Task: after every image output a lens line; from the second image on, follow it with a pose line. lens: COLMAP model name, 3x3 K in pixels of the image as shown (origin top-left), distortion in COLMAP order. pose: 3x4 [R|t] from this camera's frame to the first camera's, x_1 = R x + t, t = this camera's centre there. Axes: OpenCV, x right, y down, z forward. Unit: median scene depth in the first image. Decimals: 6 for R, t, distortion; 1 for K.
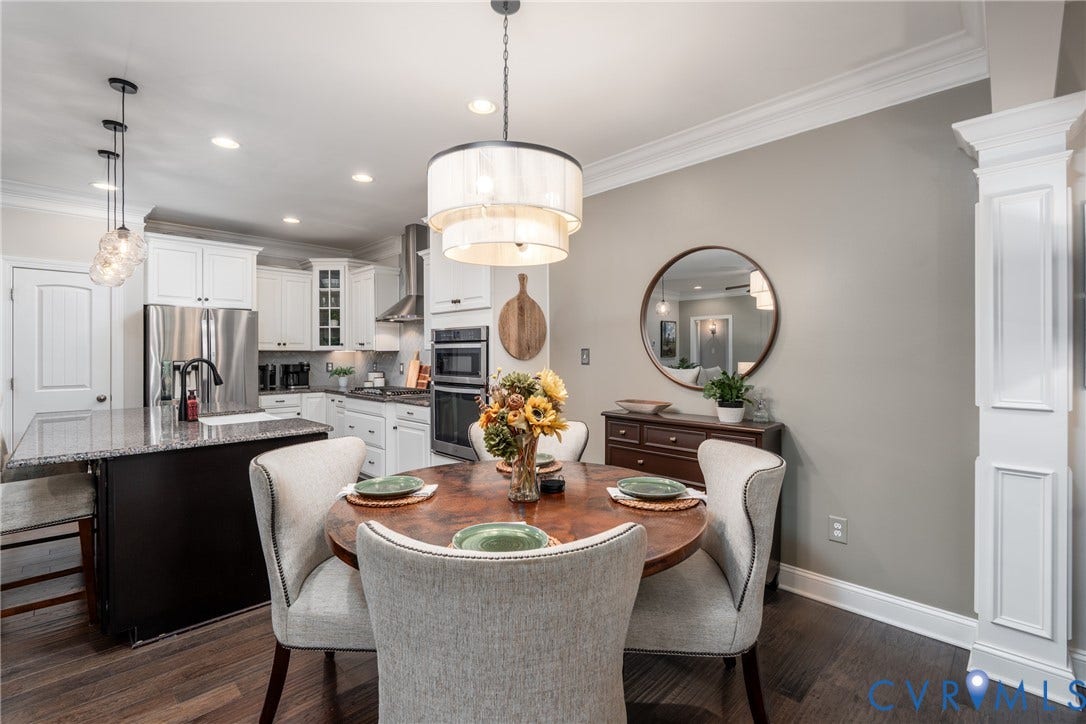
lens RADIAL K [[480.3, 0, 545.0], [0, 480.3, 358.6], [0, 0, 1]] dist [-0.001447, -0.000244]
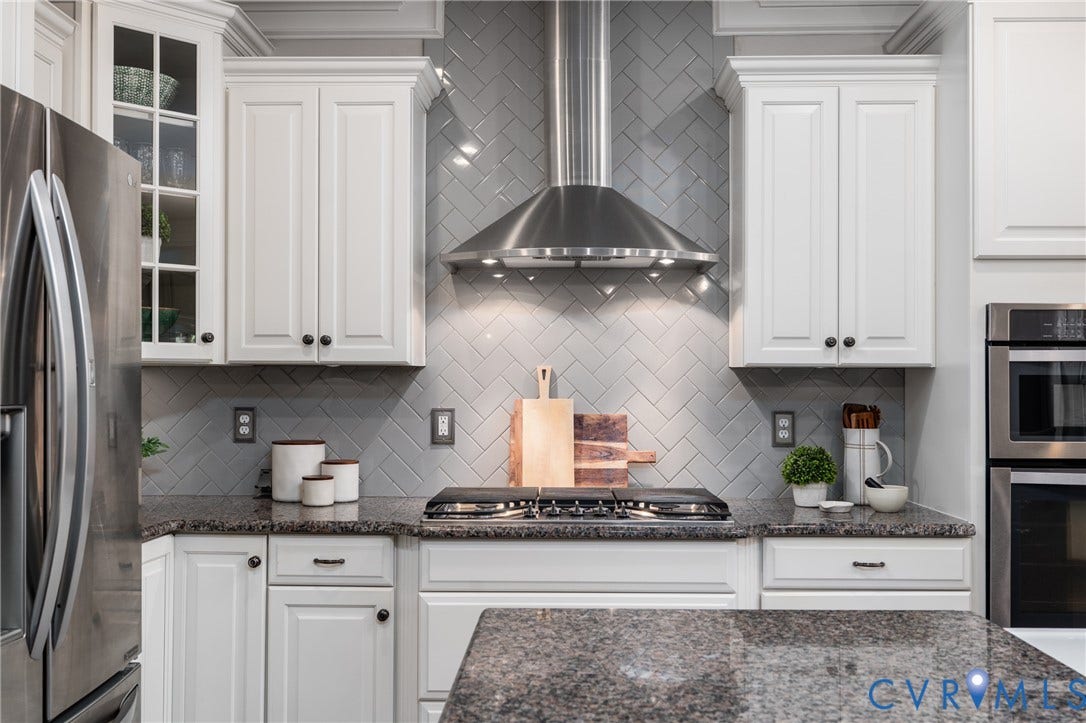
lens RADIAL K [[970.1, 0, 543.0], [0, 970.1, 361.5], [0, 0, 1]] dist [0.001165, 0.003416]
pose [[0.721672, 0.018818, 0.691980, -0.696270], [0.003273, 0.999527, -0.030595, -0.000992], [-0.692228, 0.024344, 0.721268, 0.542491]]
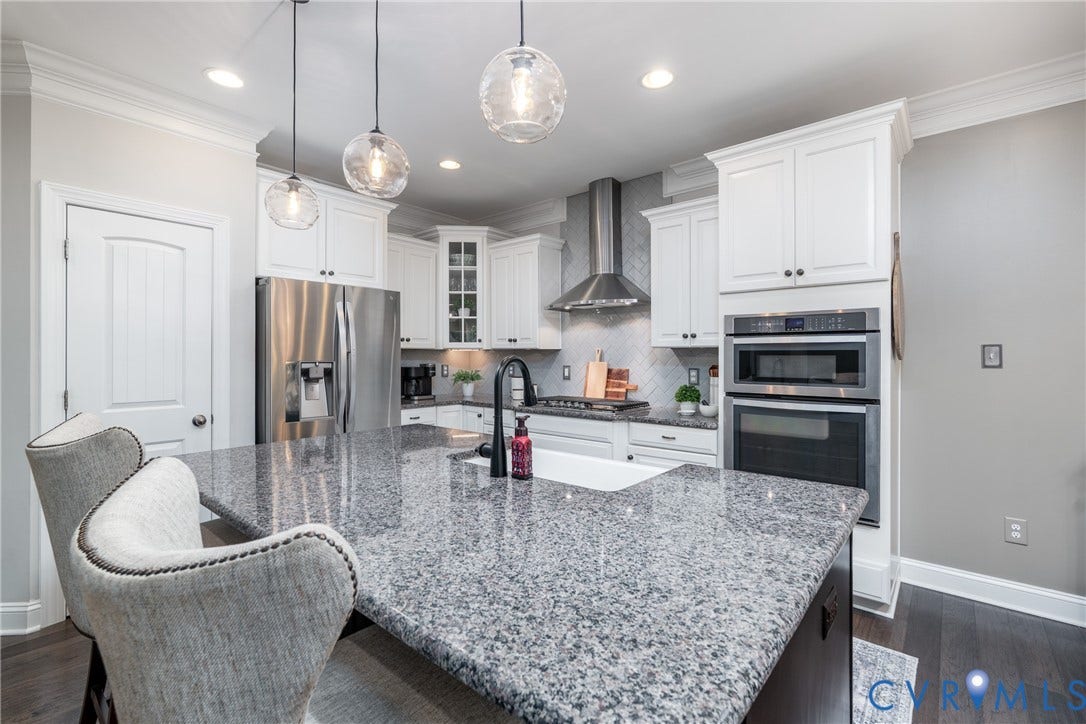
lens RADIAL K [[477.4, 0, 547.9], [0, 477.4, 358.5], [0, 0, 1]] dist [-0.000815, -0.000120]
pose [[0.996427, 0.001639, 0.084442, -0.406304], [-0.001222, 0.999987, -0.004988, 0.002294], [-0.084449, 0.004867, 0.996416, 0.258800]]
